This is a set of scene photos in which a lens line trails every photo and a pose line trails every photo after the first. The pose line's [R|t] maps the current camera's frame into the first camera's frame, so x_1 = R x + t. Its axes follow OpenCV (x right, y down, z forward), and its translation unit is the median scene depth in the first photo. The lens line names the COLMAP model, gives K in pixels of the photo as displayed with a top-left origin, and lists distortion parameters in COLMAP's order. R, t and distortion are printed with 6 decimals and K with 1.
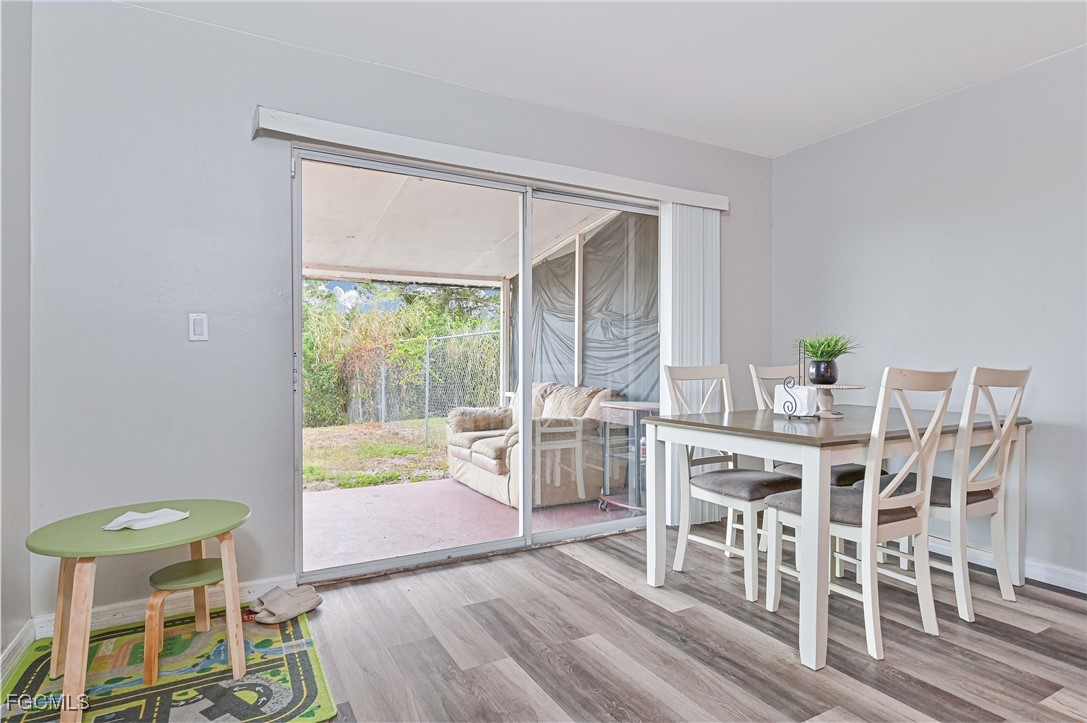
lens RADIAL K [[577.6, 0, 543.5], [0, 577.6, 361.5], [0, 0, 1]] dist [-0.000050, 0.000211]
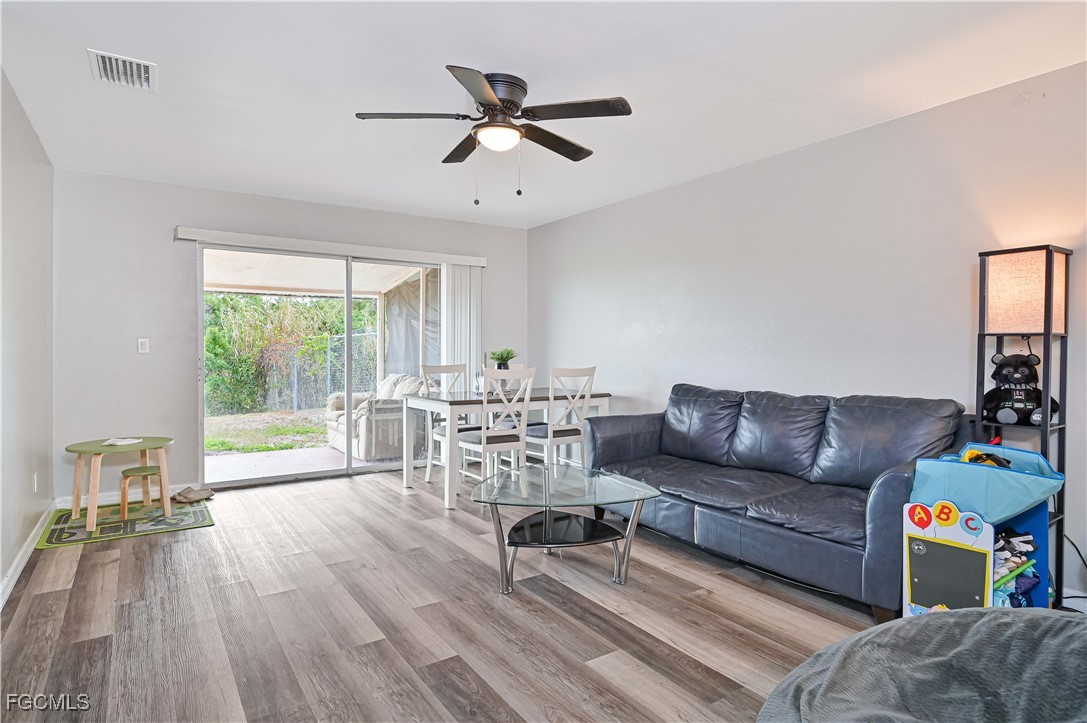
lens RADIAL K [[603.7, 0, 543.5], [0, 603.7, 361.5], [0, 0, 1]] dist [0.001383, -0.000304]
pose [[0.996409, 0.003707, 0.084592, 0.339248], [-0.005069, 0.999861, 0.015885, -0.028664], [-0.084521, -0.016257, 0.996289, -0.681182]]
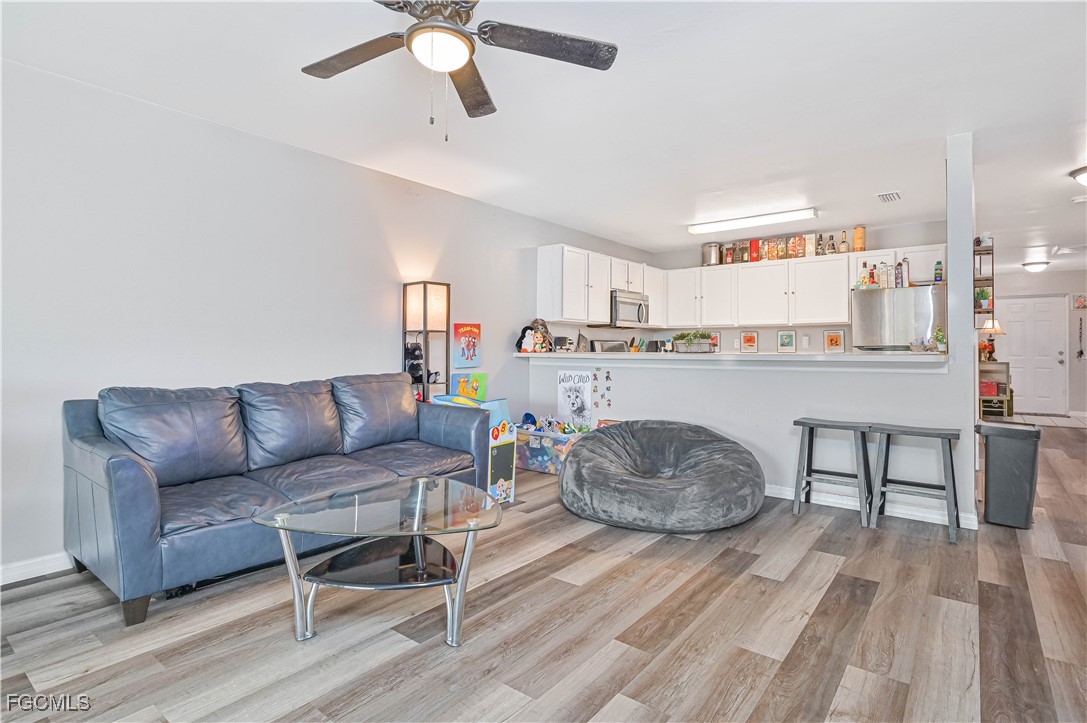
lens RADIAL K [[551.1, 0, 543.5], [0, 551.1, 361.5], [0, 0, 1]] dist [0.000914, 0.000189]
pose [[-0.388975, -0.022279, 0.920979, -2.332674], [0.004794, 0.999645, 0.026207, 0.024359], [-0.921236, 0.014610, -0.388730, 3.946763]]
